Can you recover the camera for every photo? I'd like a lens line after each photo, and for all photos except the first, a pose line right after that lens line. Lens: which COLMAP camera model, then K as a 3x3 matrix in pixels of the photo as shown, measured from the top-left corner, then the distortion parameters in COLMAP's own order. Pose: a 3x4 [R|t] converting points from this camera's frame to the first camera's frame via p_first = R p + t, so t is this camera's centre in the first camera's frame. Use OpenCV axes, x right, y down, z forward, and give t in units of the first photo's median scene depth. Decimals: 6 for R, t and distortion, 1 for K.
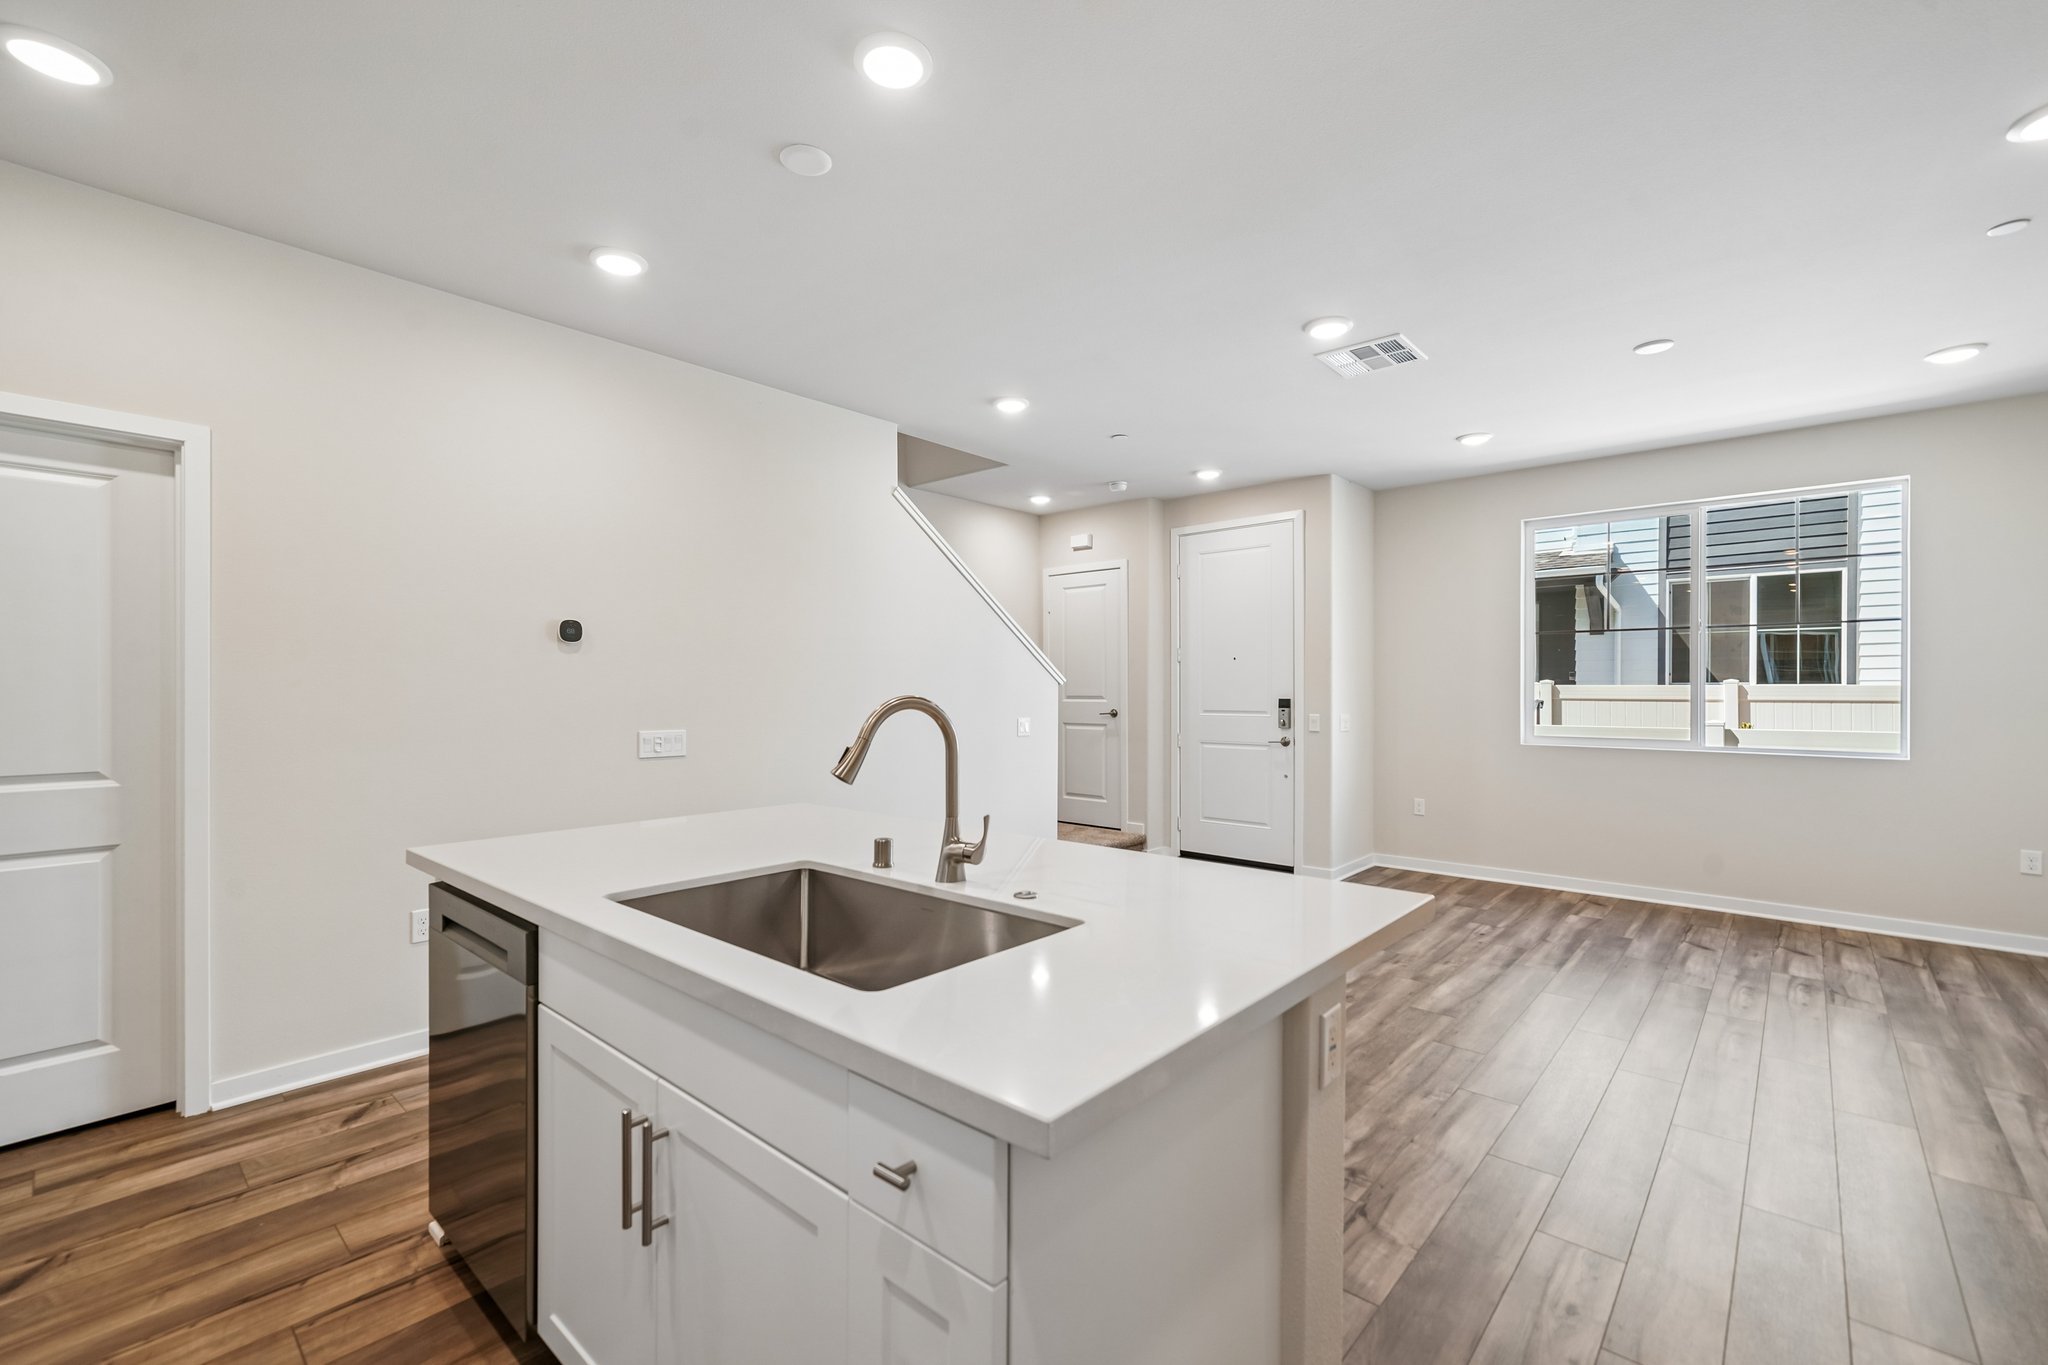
lens RADIAL K [[902.1, 0, 984.9], [0, 902.1, 684.6], [0, 0, 1]] dist [0.002837, 0.000168]
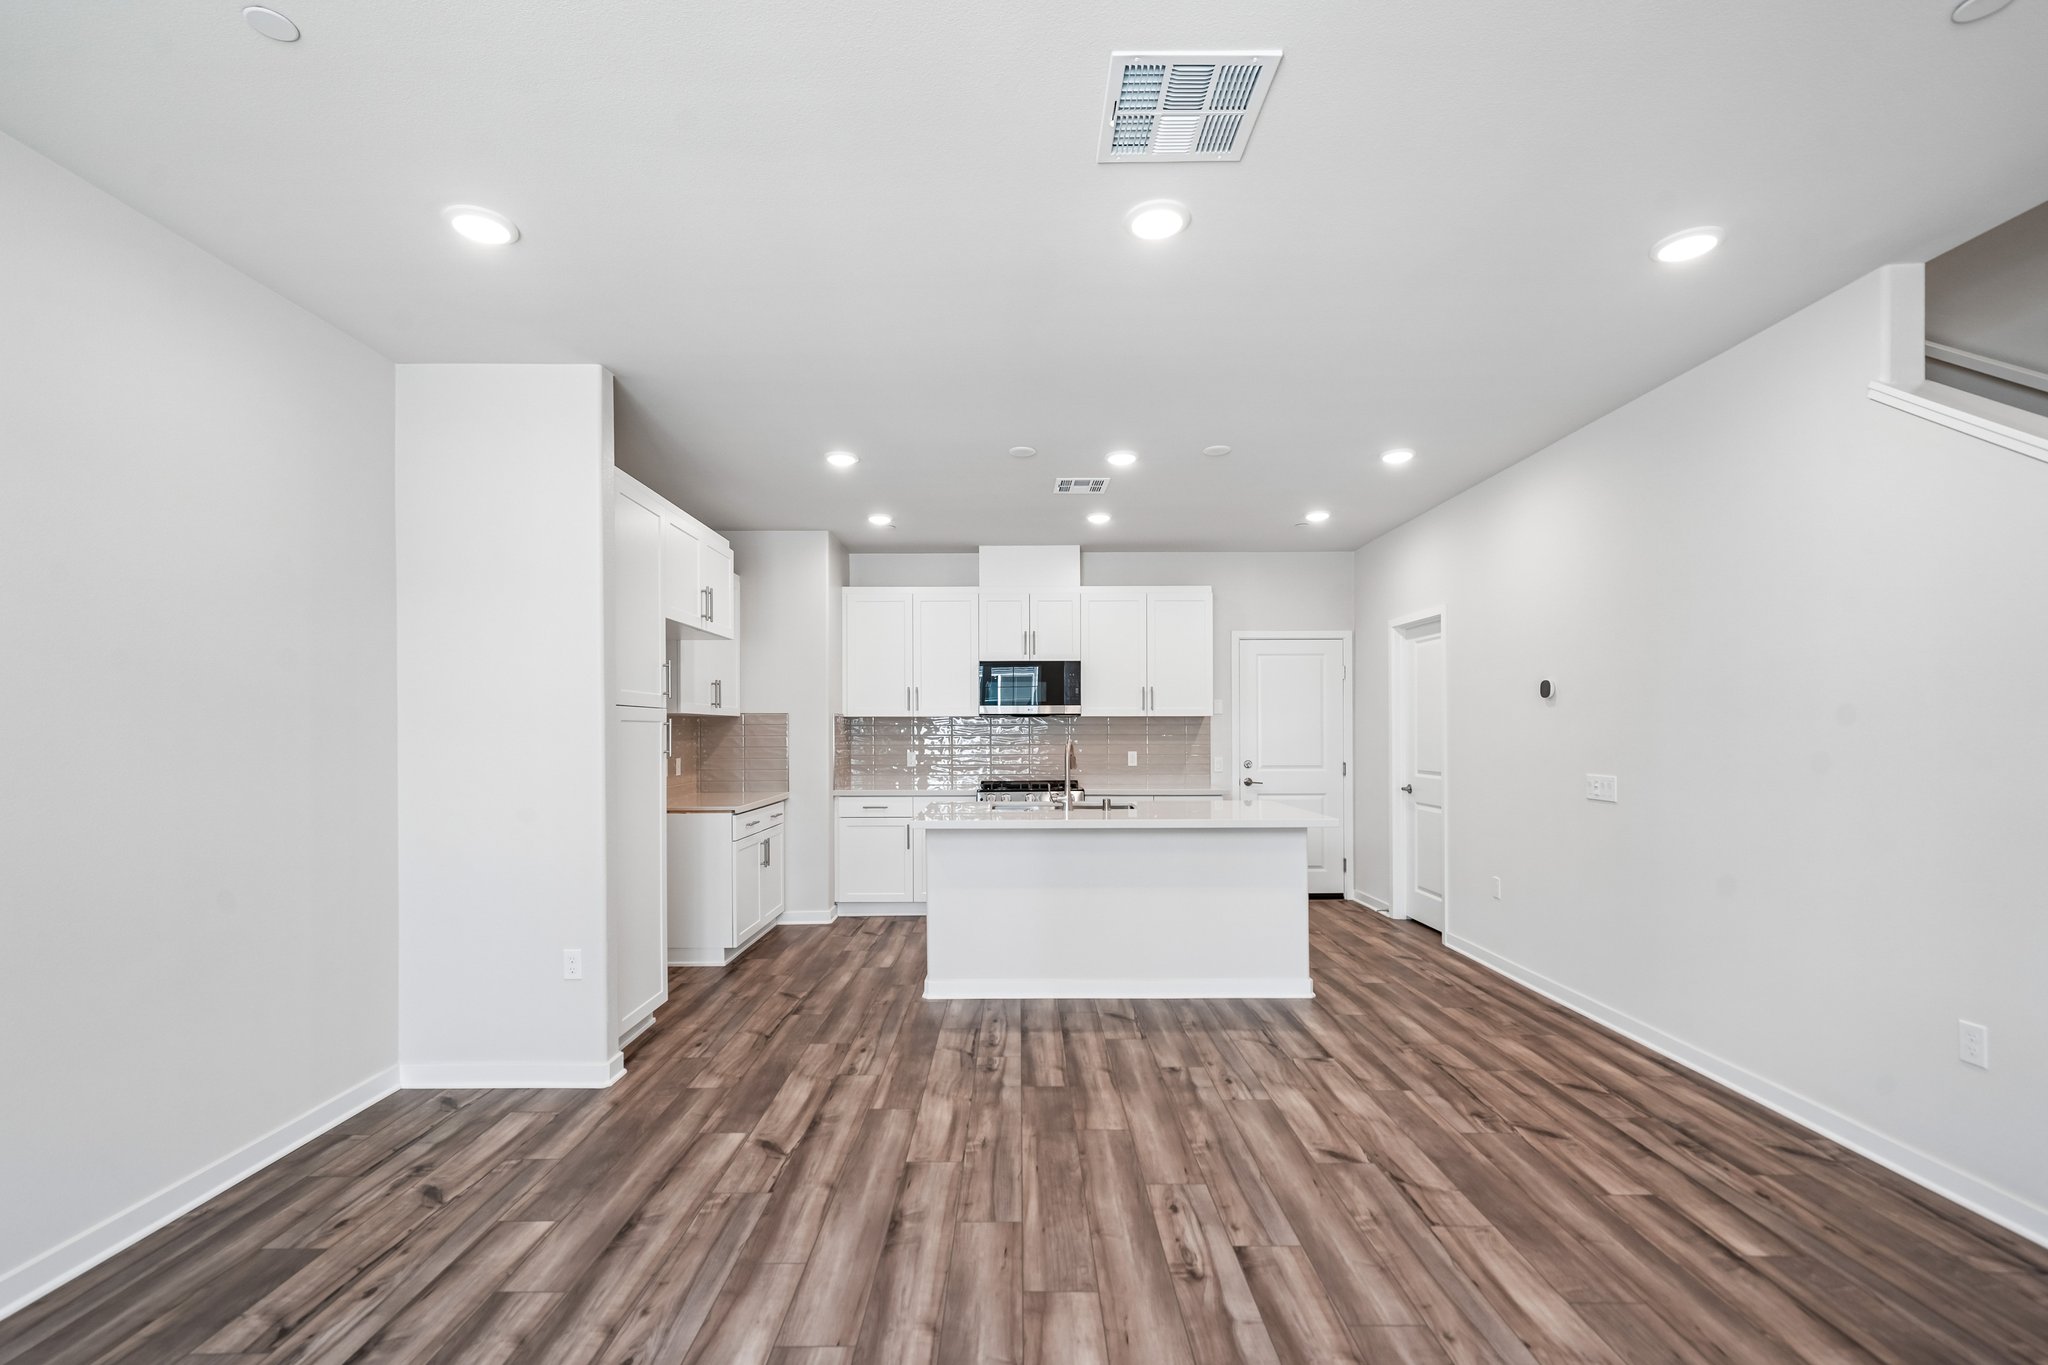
lens RADIAL K [[902.1, 0, 1023.9], [0, 902.1, 735.3], [0, 0, 1]] dist [0.002837, 0.000168]
pose [[-0.733009, 0.002764, -0.680213, 1.243134], [0.002952, 0.999995, 0.000883, 0.003252], [0.680212, -0.001361, -0.733014, 1.931361]]
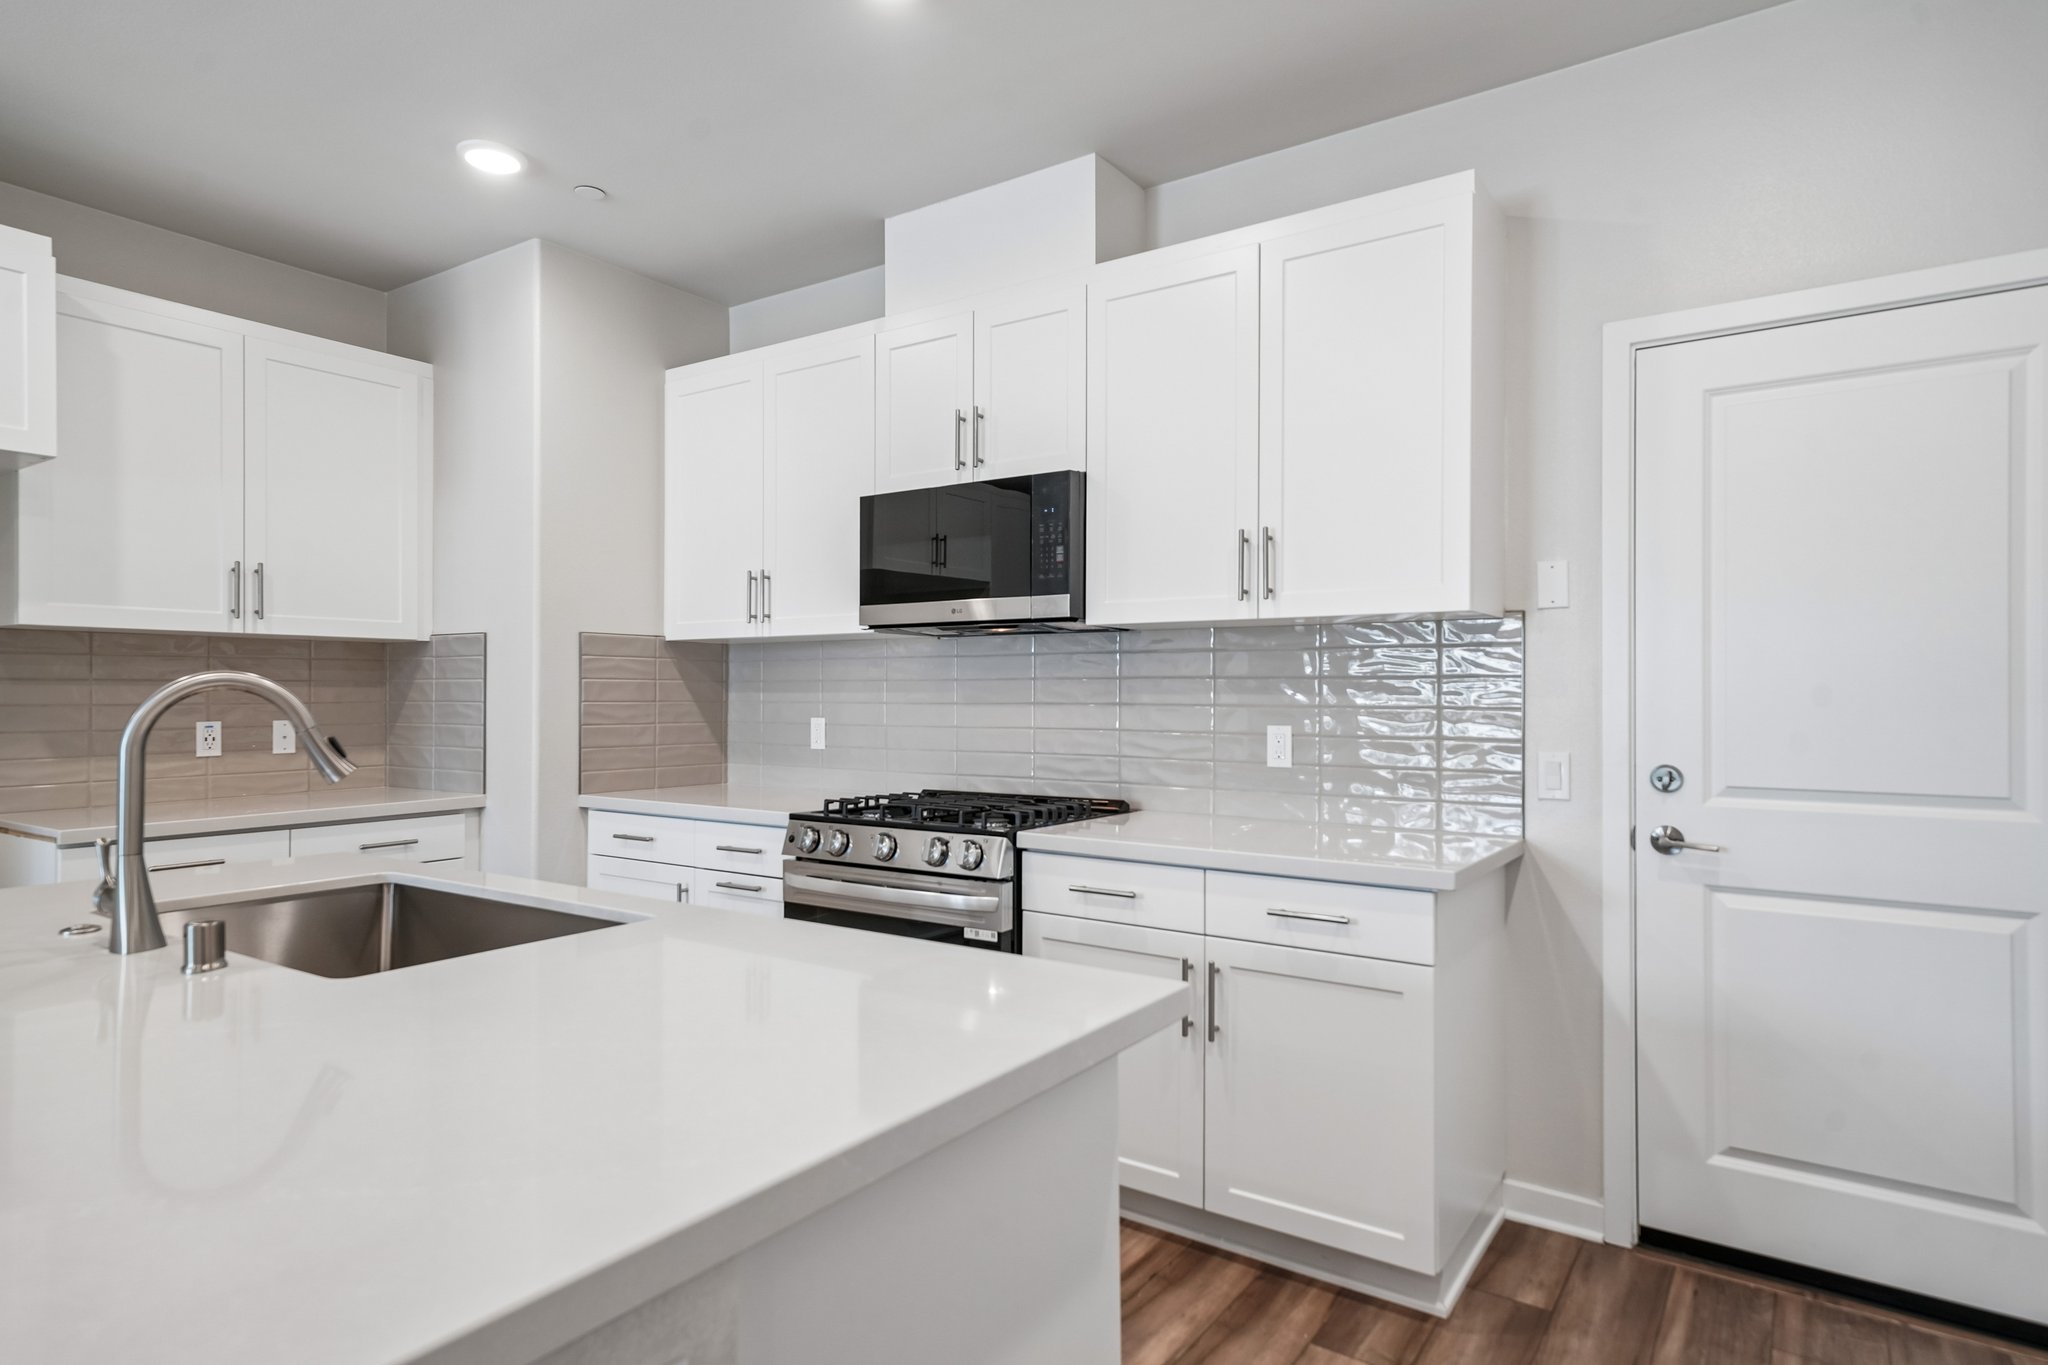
lens RADIAL K [[1133.1, 0, 1011.5], [0, 1133.1, 694.8], [0, 0, 1]] dist [0.019193, 0.000953]
pose [[-0.990116, -0.002862, -0.140220, -0.359342], [-0.002885, 0.999996, -0.000038, 0.023107], [0.140219, 0.000367, -0.990120, 1.313886]]
